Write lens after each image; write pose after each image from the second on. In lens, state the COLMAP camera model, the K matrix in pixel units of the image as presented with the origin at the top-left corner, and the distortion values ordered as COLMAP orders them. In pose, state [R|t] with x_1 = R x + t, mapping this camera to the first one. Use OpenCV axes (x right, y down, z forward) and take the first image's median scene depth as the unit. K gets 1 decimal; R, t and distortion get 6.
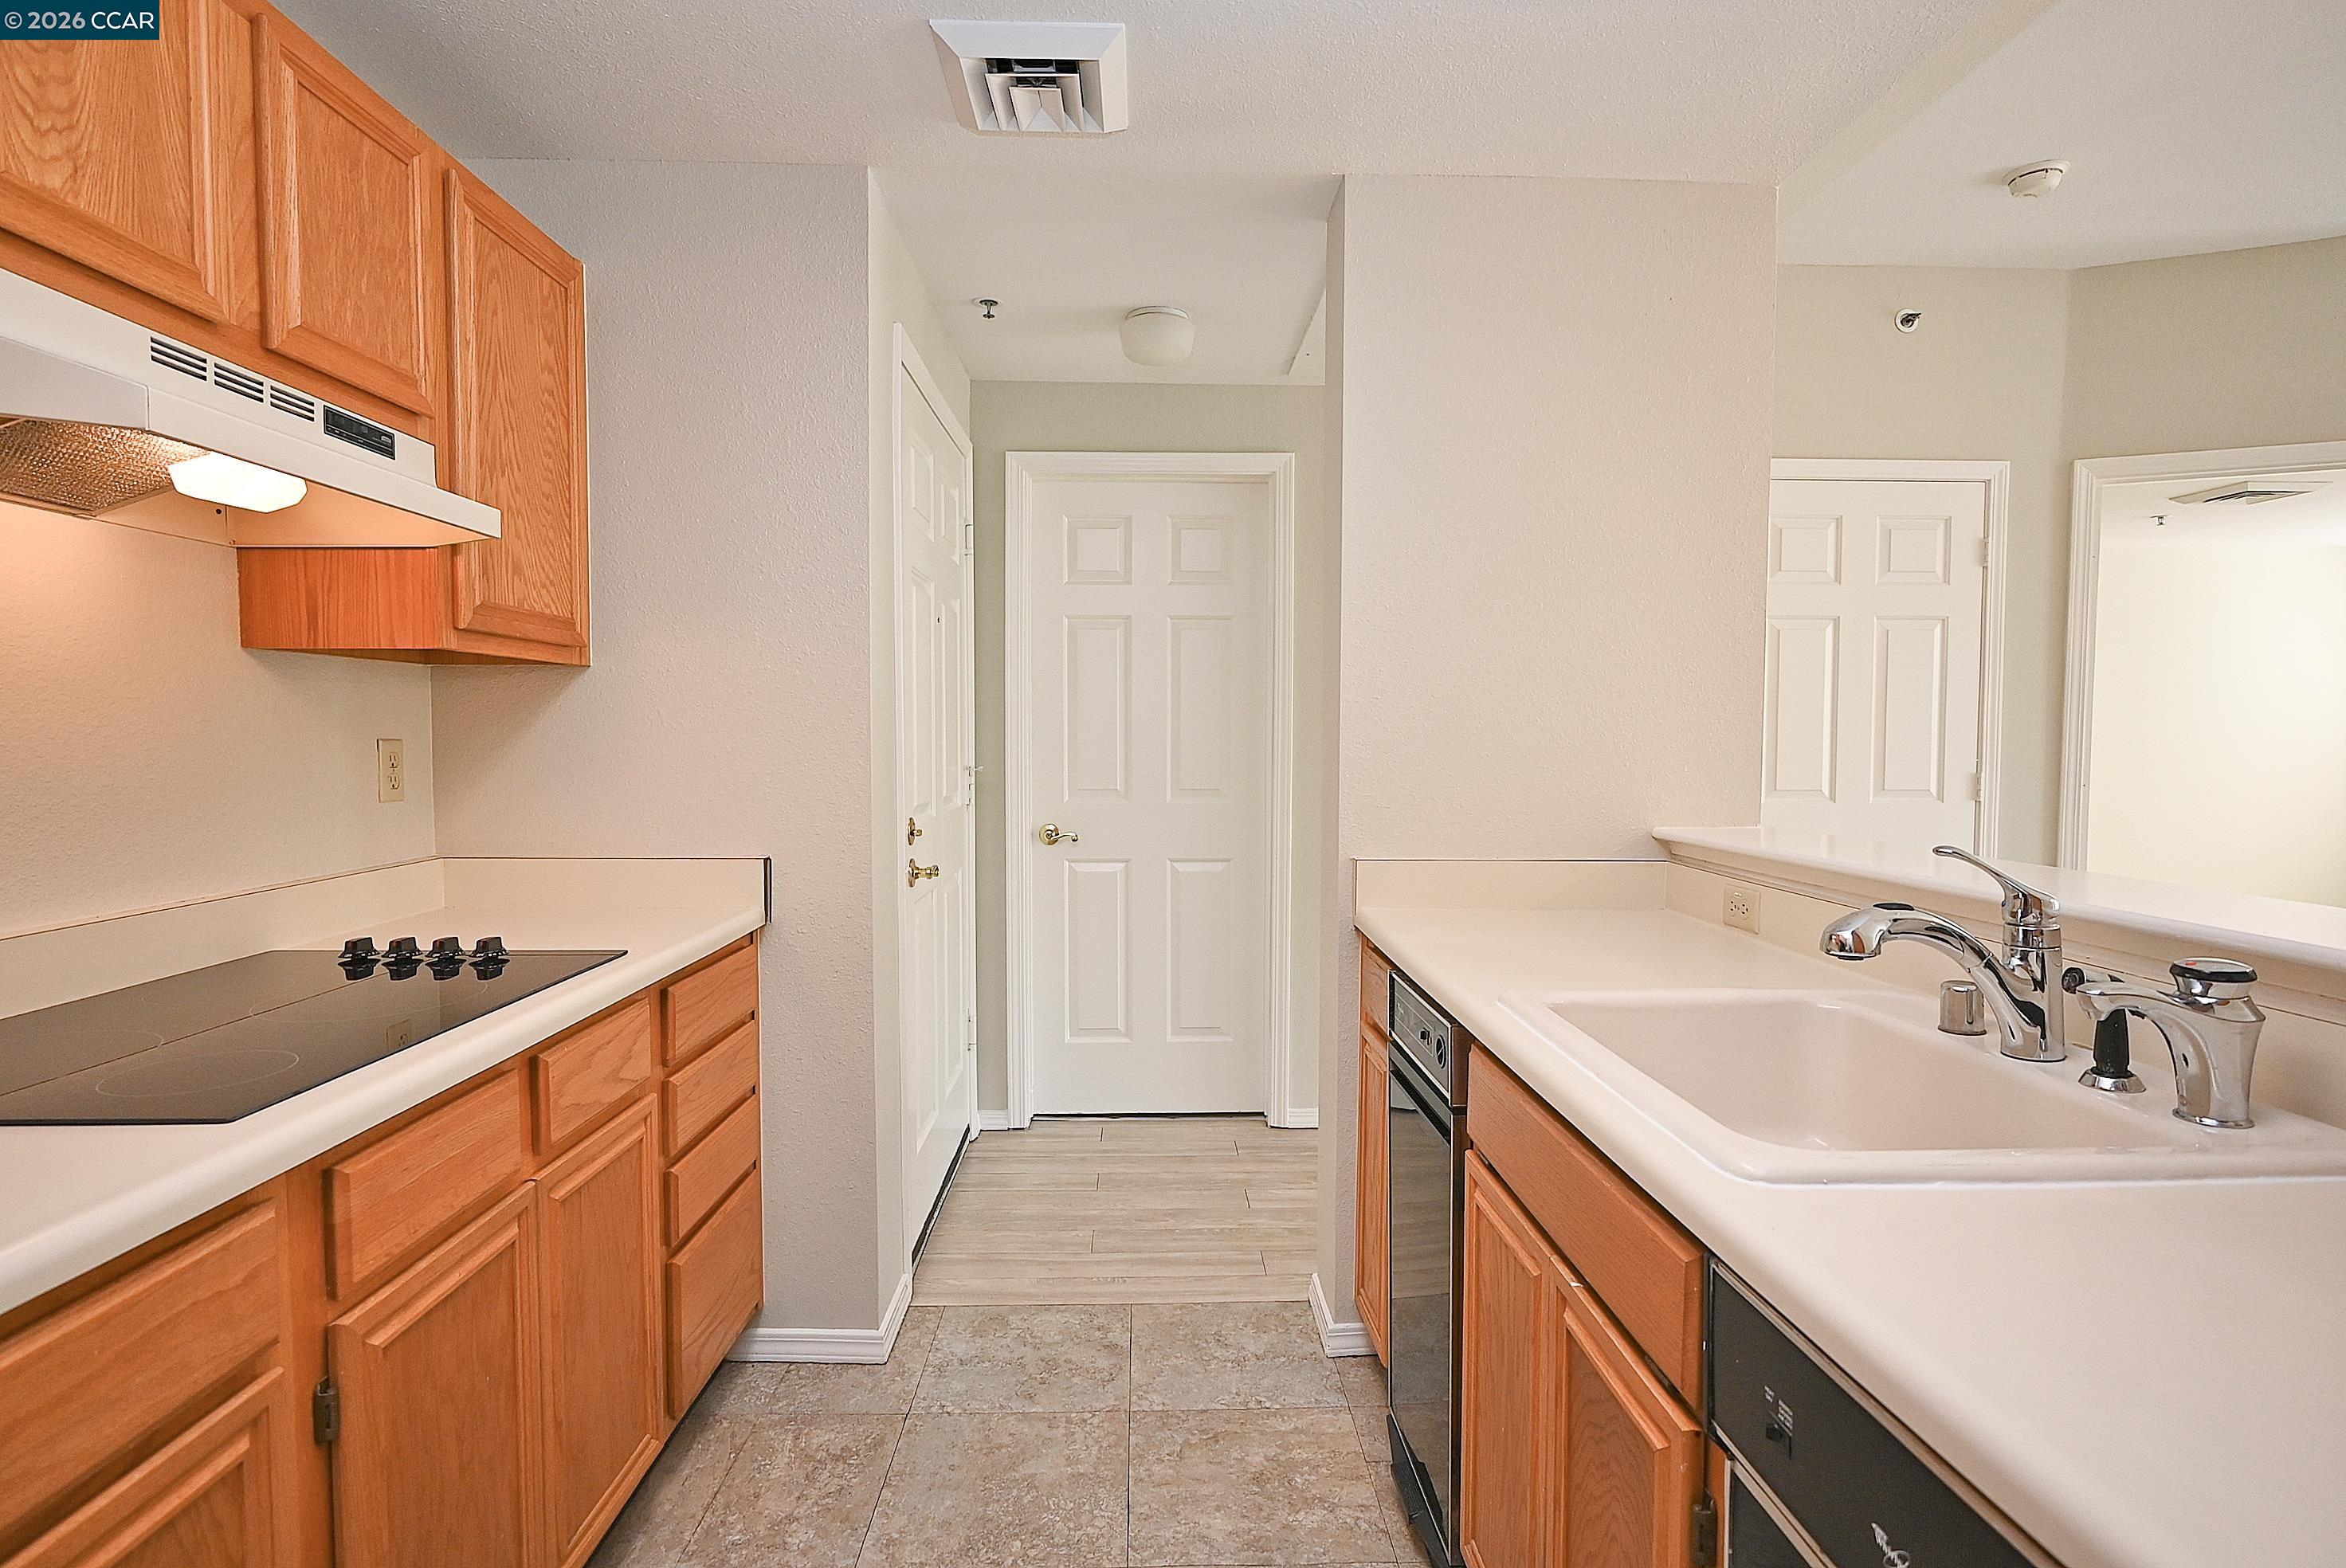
lens RADIAL K [[1158.4, 0, 1169.6], [0, 1158.4, 786.1], [0, 0, 1]] dist [-0.007502, 0.002919]
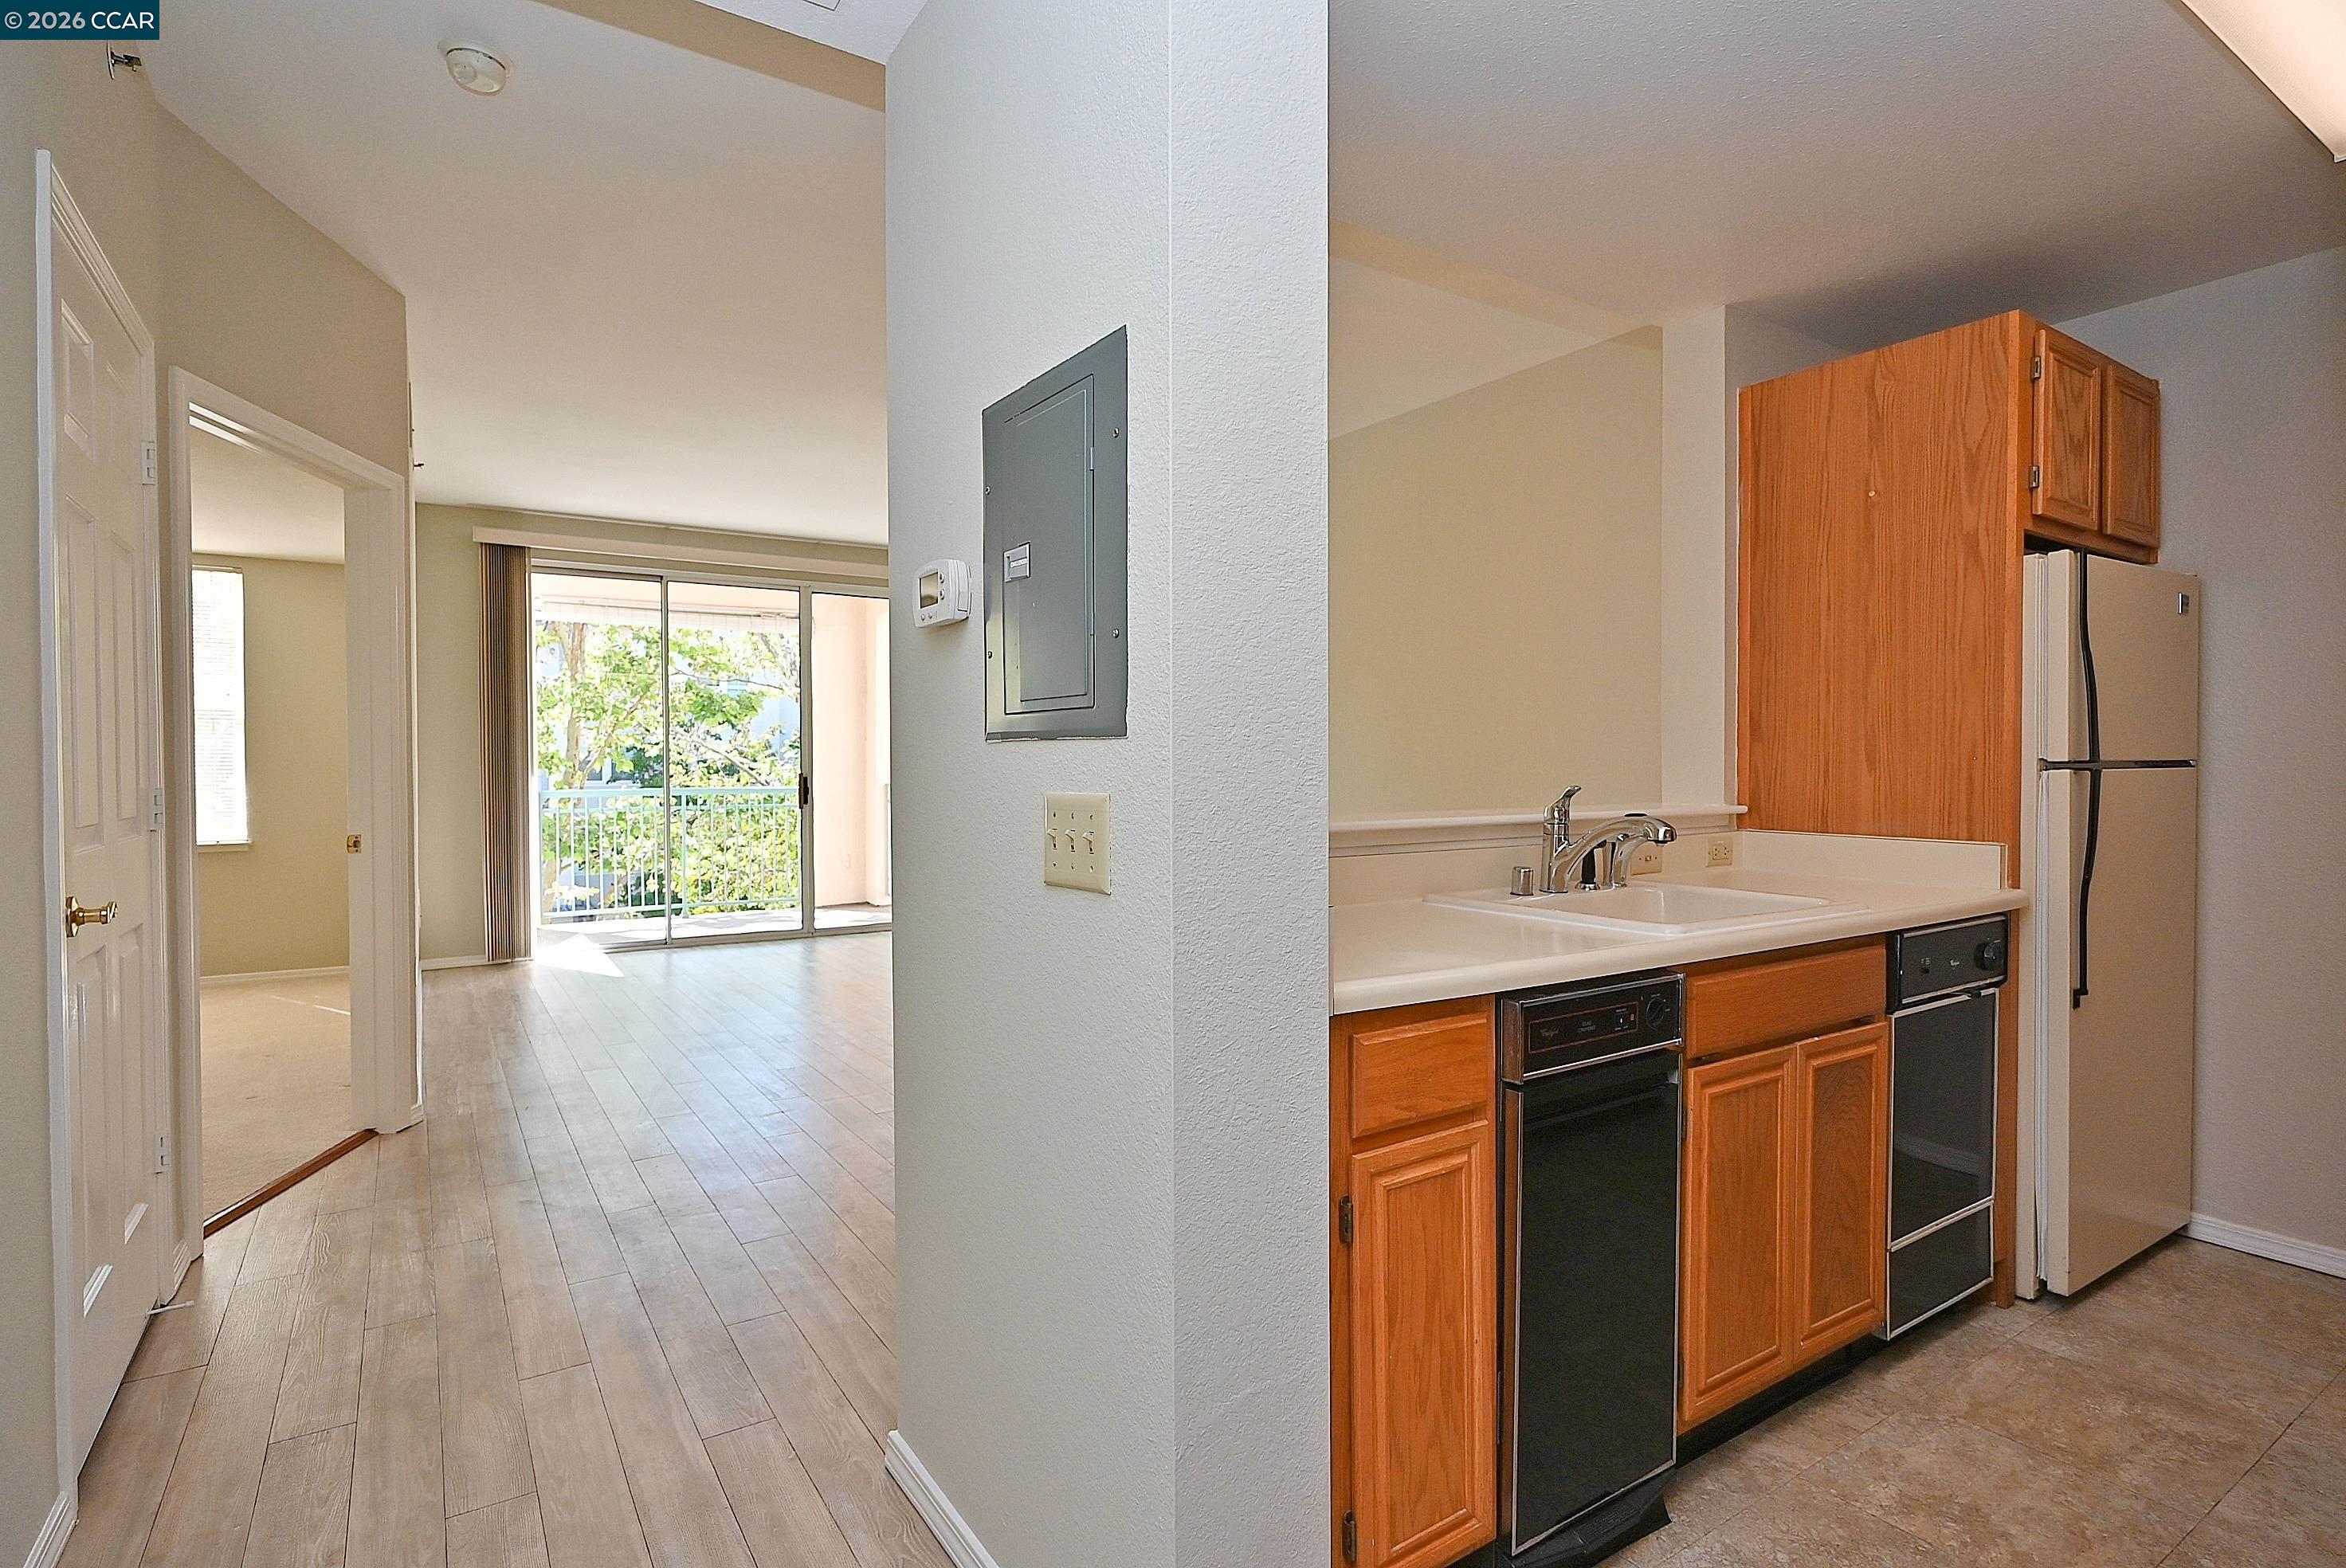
lens RADIAL K [[1158.4, 0, 1169.6], [0, 1158.4, 786.1], [0, 0, 1]] dist [-0.007502, 0.002919]
pose [[-0.528544, -0.014835, 0.848776, -0.377683], [0.037585, 0.998458, 0.040856, -0.032951], [-0.848073, 0.053495, -0.527172, 1.713398]]
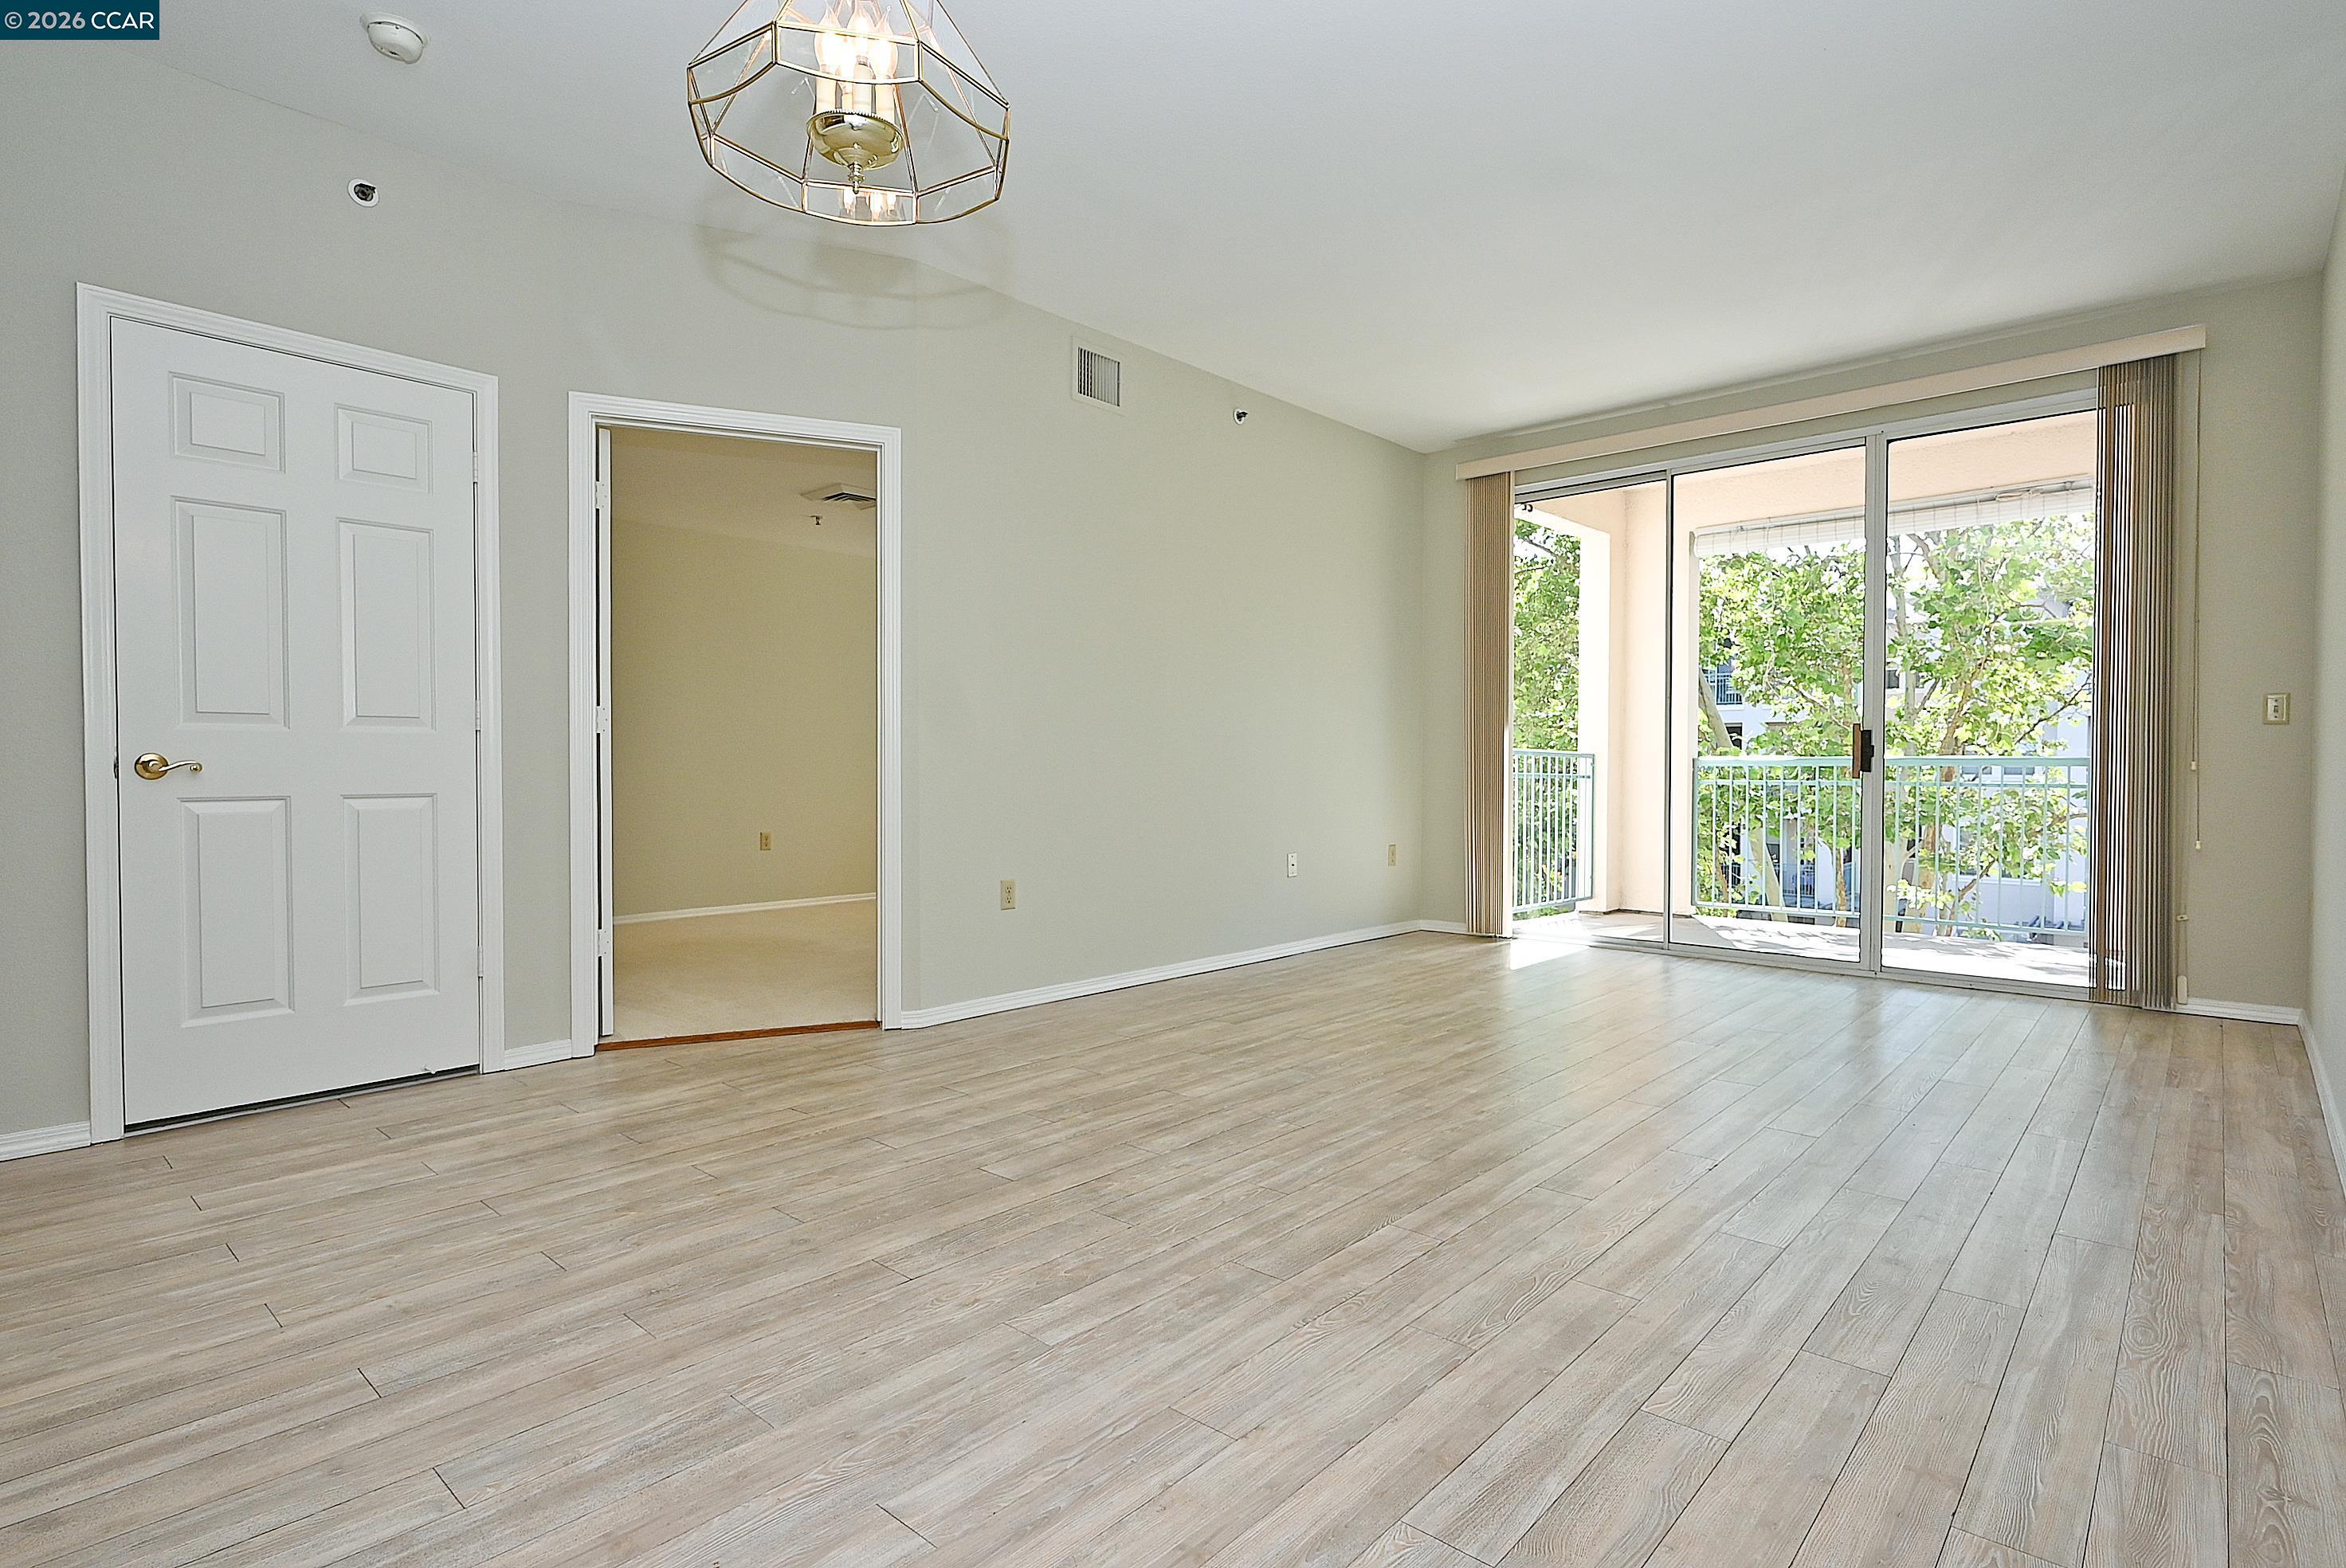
lens RADIAL K [[1168.0, 0, 1173.0], [0, 1168.0, 784.0], [0, 0, 1]] dist [-0.011046, 0.000735]
pose [[0.688322, -0.011730, 0.725311, 0.810739], [0.031647, 0.999403, -0.013870, 0.176523], [-0.724715, 0.032501, 0.688282, -0.135256]]
